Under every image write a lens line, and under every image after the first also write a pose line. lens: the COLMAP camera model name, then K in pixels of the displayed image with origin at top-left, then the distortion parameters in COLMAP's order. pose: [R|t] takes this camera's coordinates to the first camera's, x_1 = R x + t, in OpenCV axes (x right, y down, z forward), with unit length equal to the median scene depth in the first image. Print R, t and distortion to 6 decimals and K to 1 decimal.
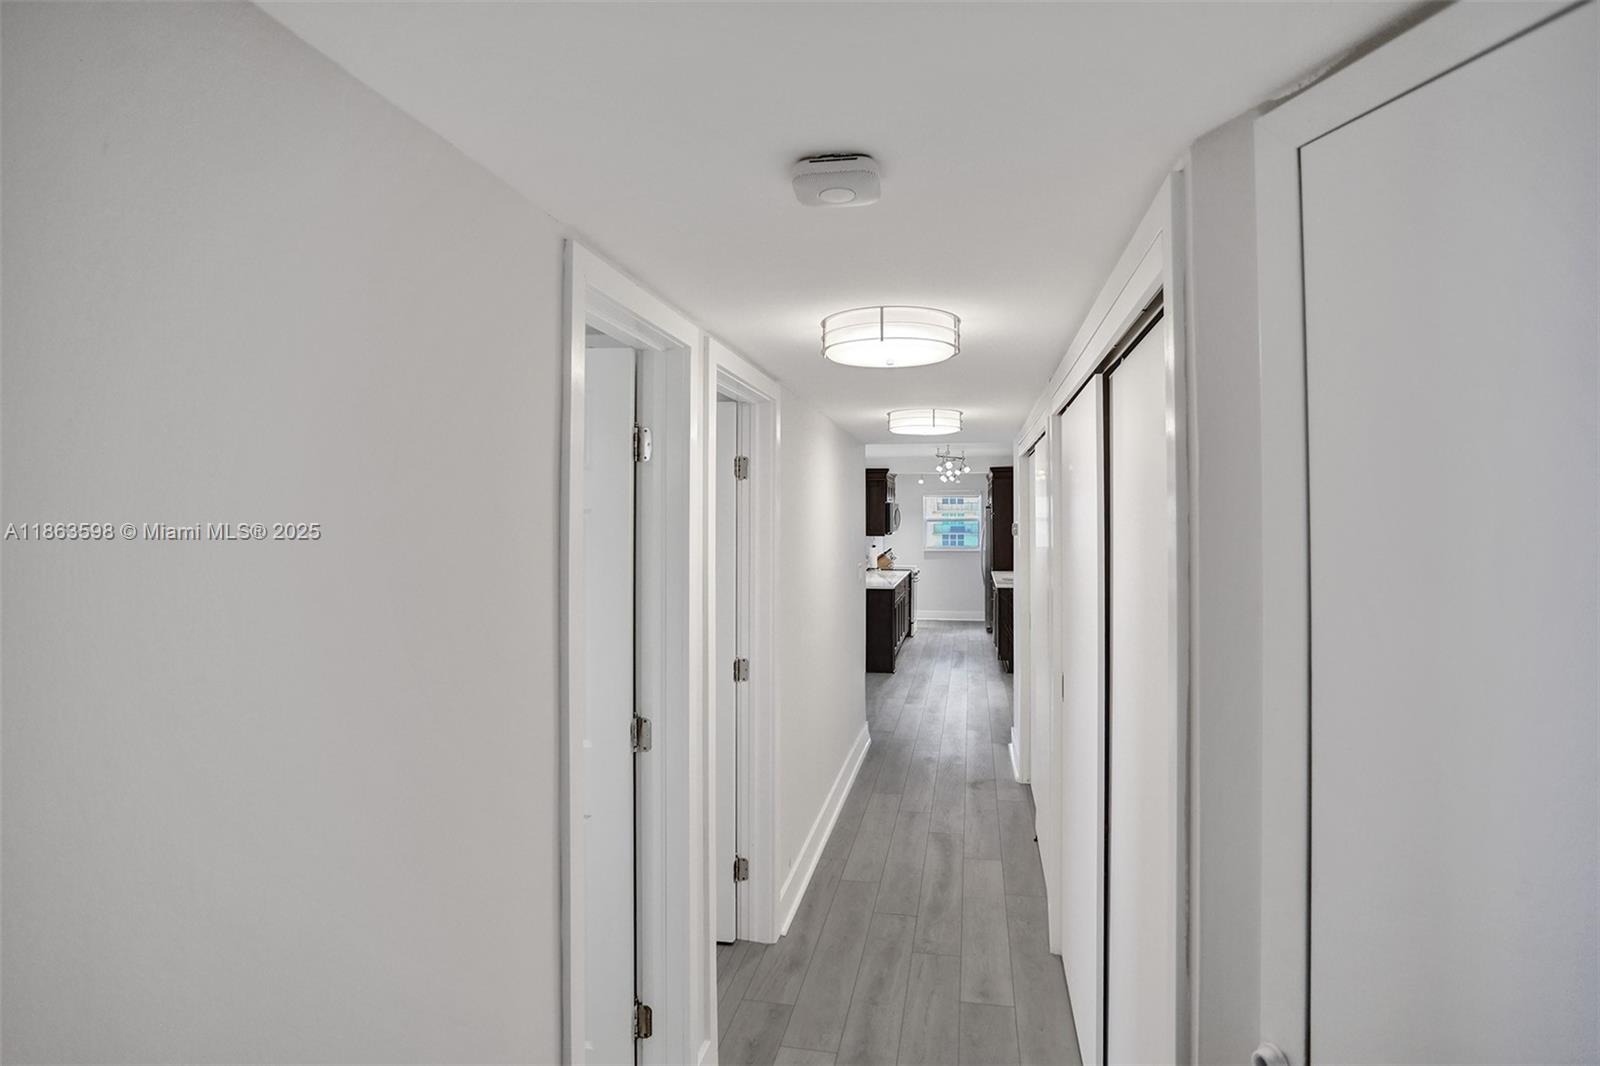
lens RADIAL K [[867.4, 0, 813.9], [0, 867.4, 534.2], [0, 0, 1]] dist [-0.004206, -0.000485]
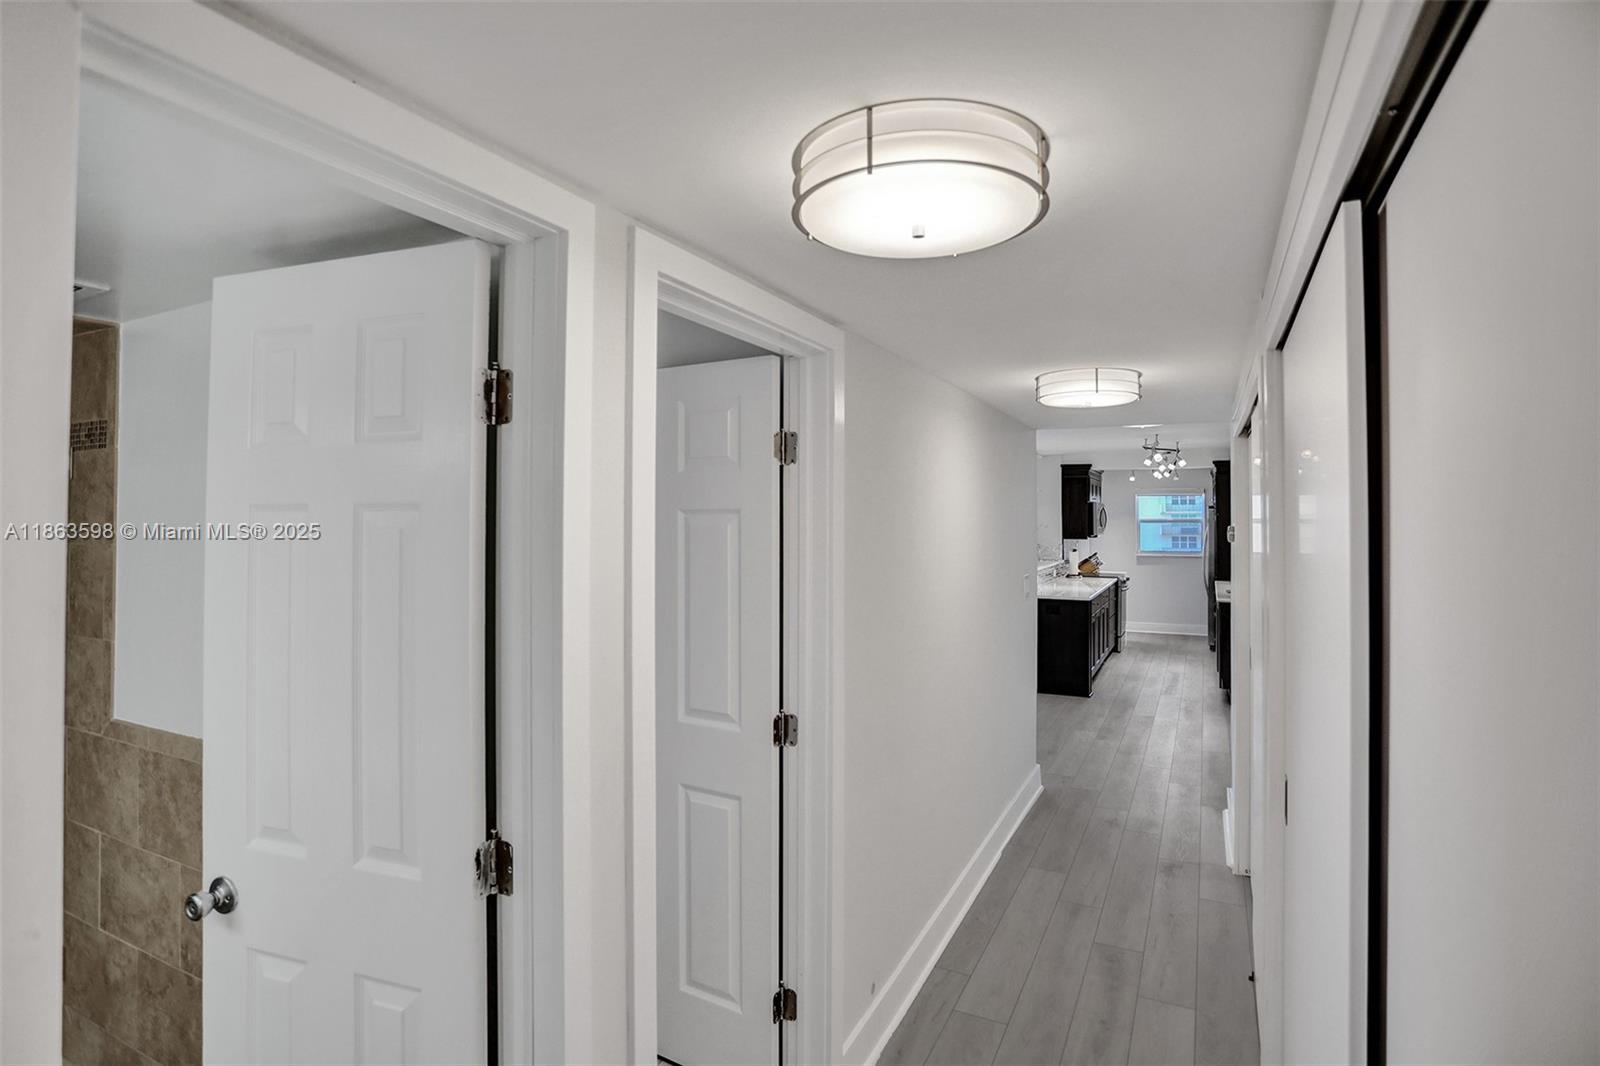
lens RADIAL K [[820.2, 0, 799.6], [0, 820.2, 518.0], [0, 0, 1]] dist [-0.051675, 0.029291]
pose [[0.959373, 0.000583, -0.282140, 0.056987], [-0.006284, 0.999794, -0.019302, -0.002650], [0.282071, 0.020291, 0.959179, 0.172306]]
